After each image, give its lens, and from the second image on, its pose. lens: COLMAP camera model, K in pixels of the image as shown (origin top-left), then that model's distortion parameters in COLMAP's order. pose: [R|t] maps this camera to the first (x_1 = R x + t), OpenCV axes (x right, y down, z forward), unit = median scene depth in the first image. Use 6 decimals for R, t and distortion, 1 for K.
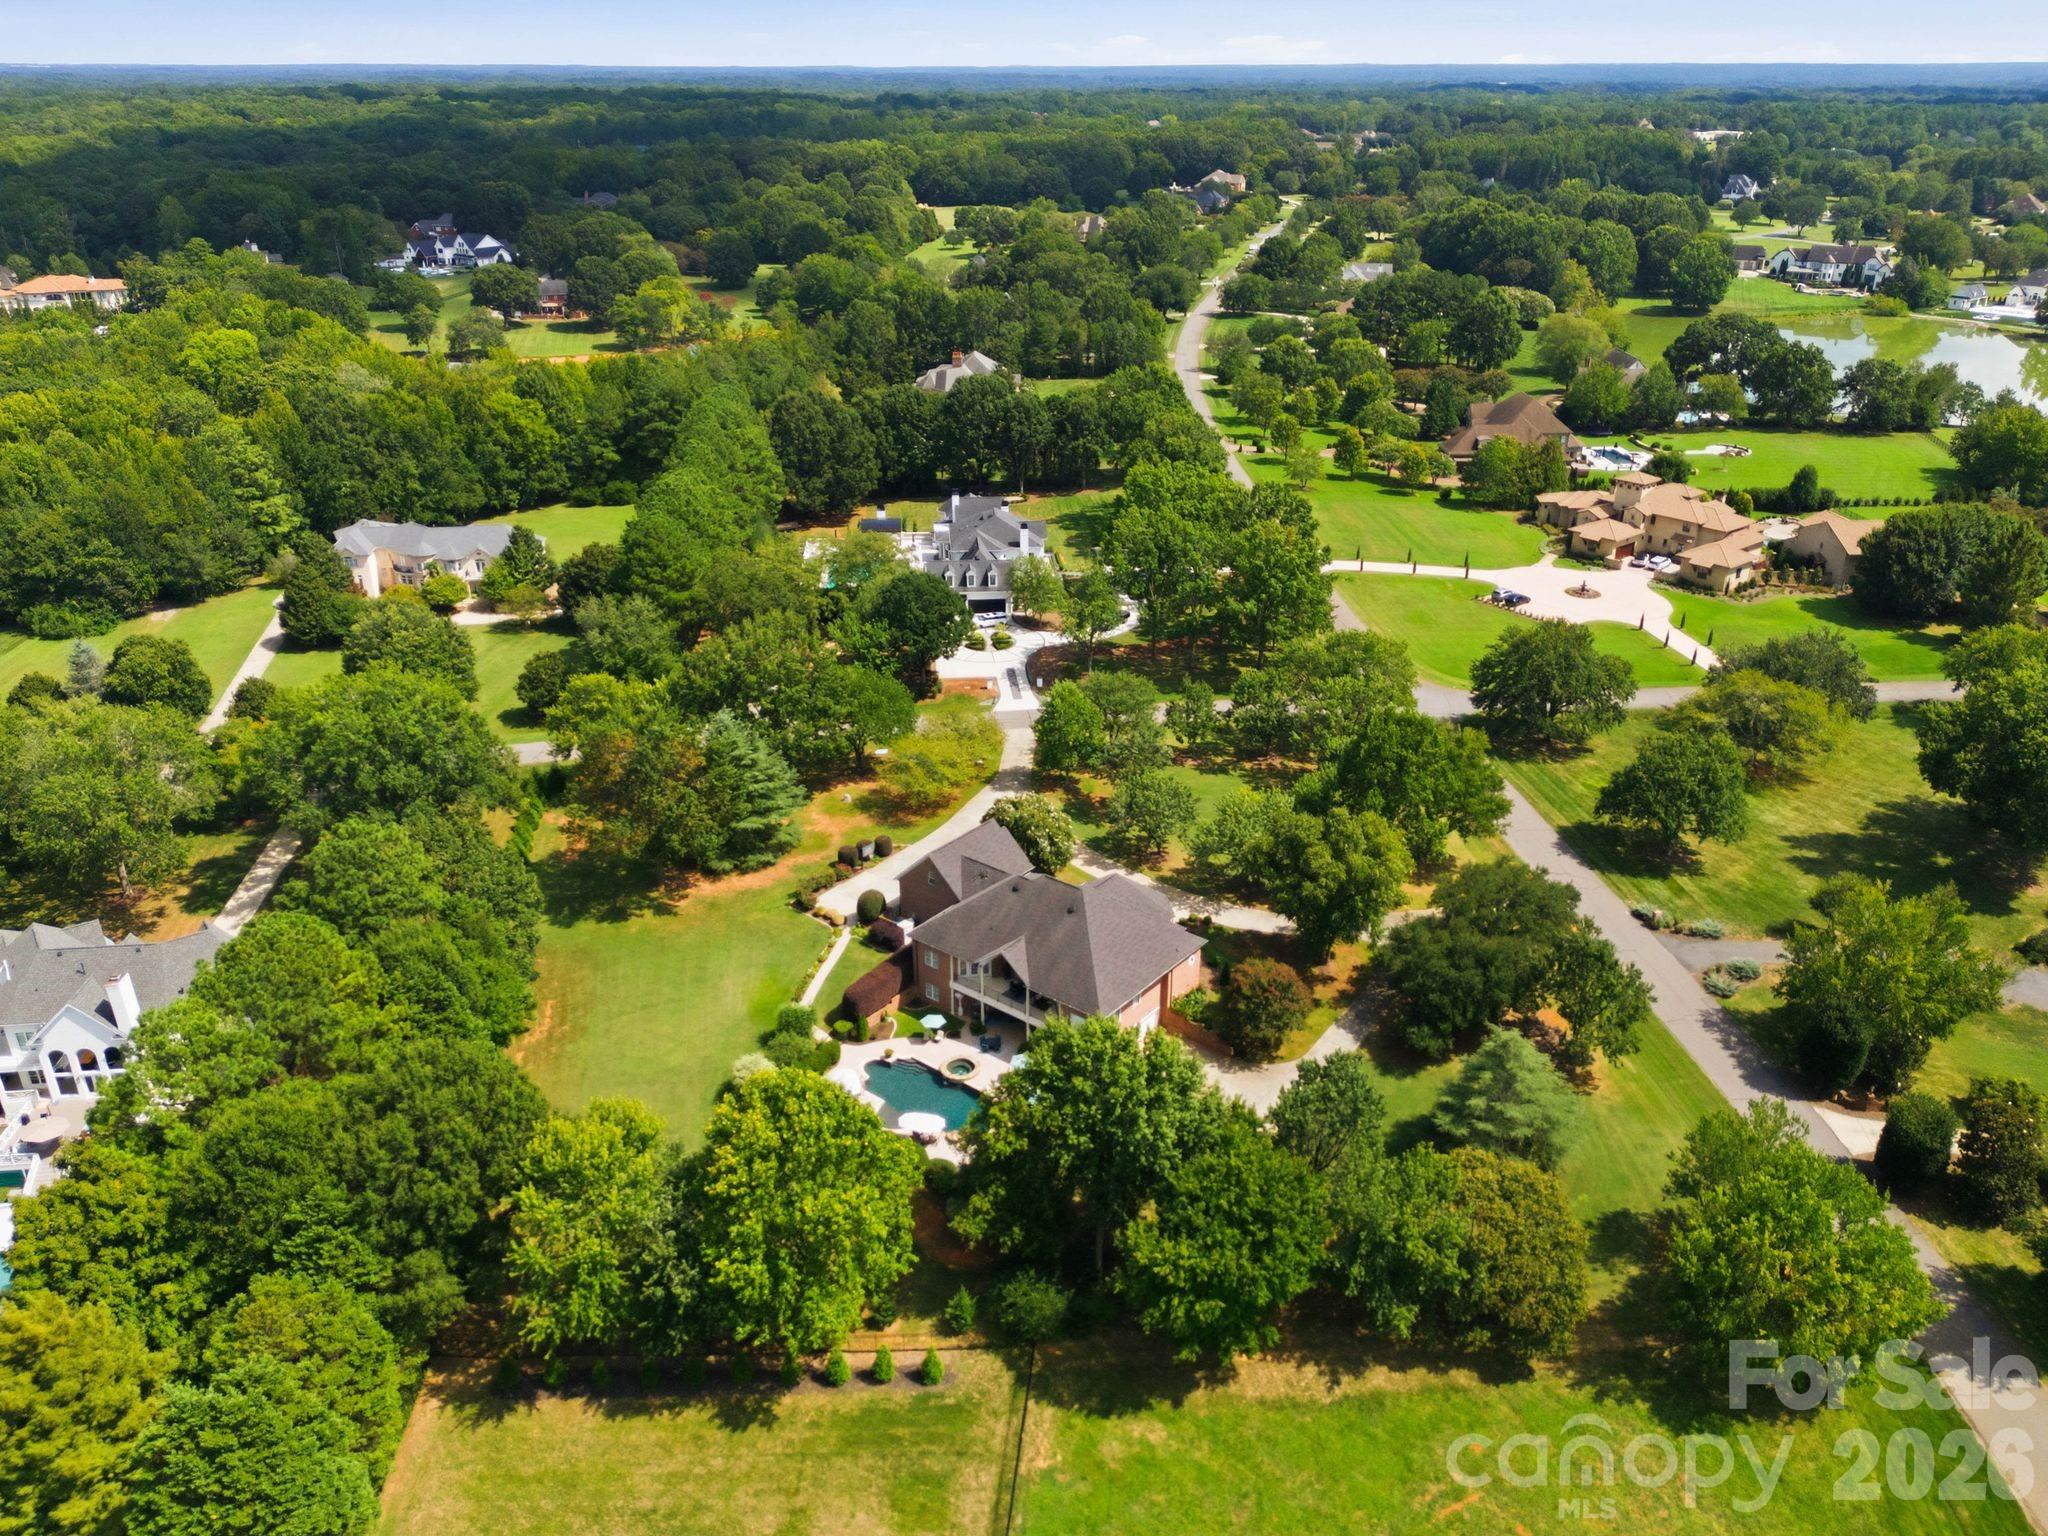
lens RADIAL K [[1549.5, 0, 1024.0], [0, 1549.5, 768.0], [0, 0, 1]] dist [0.008980, -0.001137]
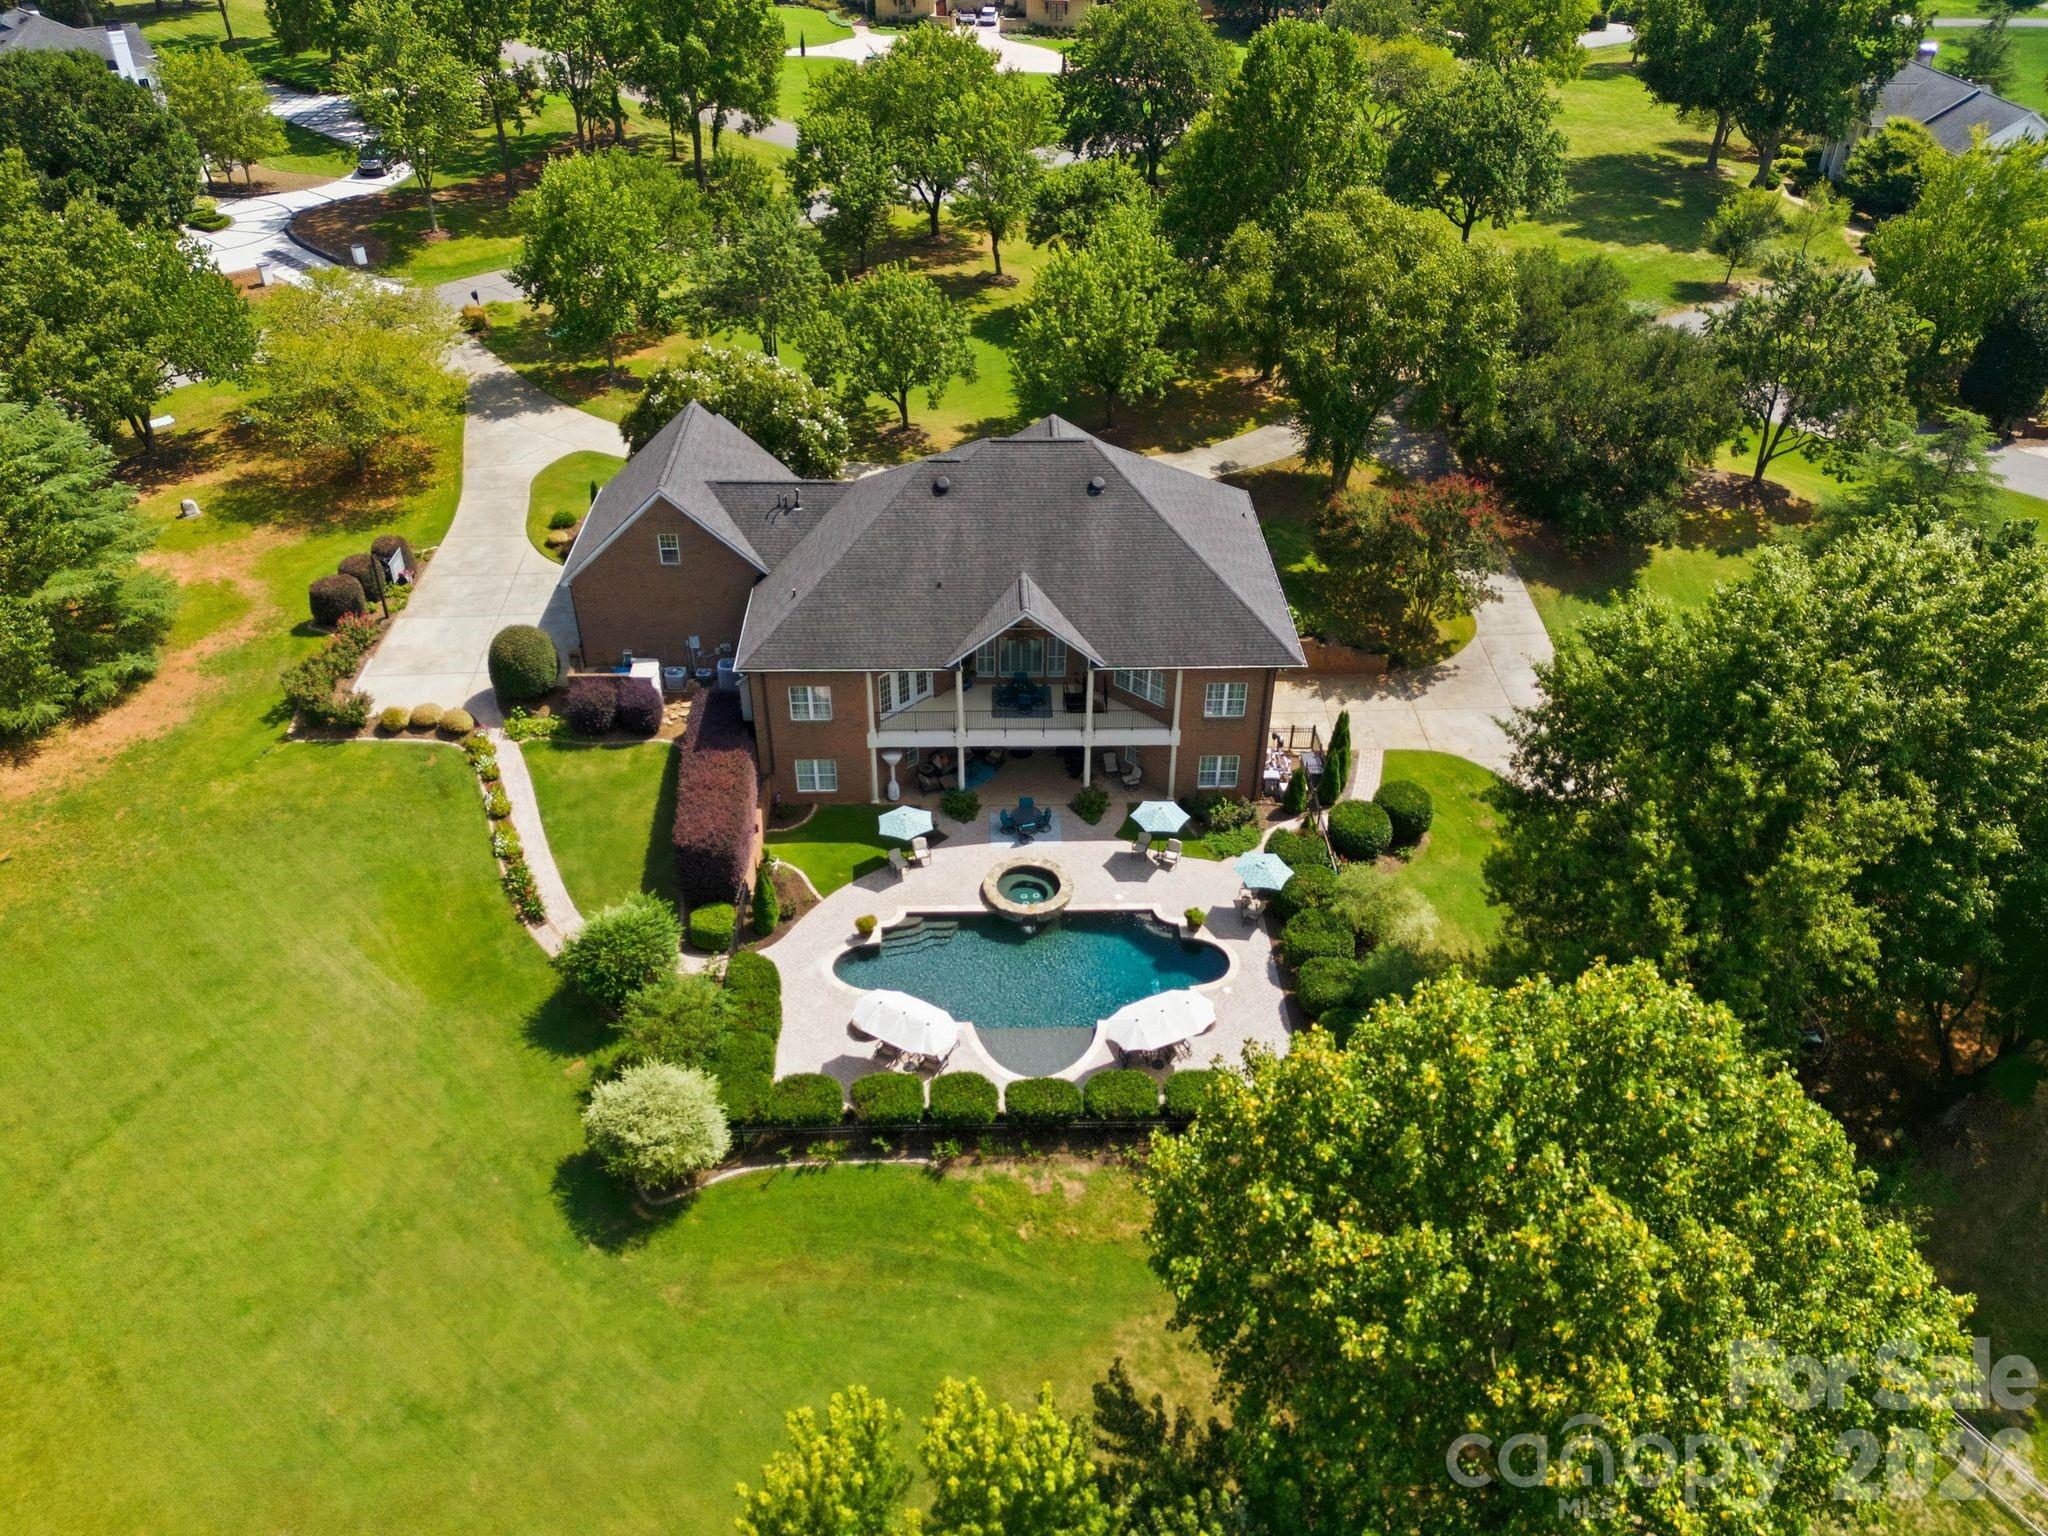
lens RADIAL K [[1610.1, 0, 1024.0], [0, 1610.1, 768.0], [0, 0, 1]] dist [0.024988, -0.000009]
pose [[0.753007, -0.359847, 0.550900, -0.259752], [0.254872, 0.931367, 0.259991, 0.035676], [-0.606647, -0.055366, 0.793041, 0.570993]]
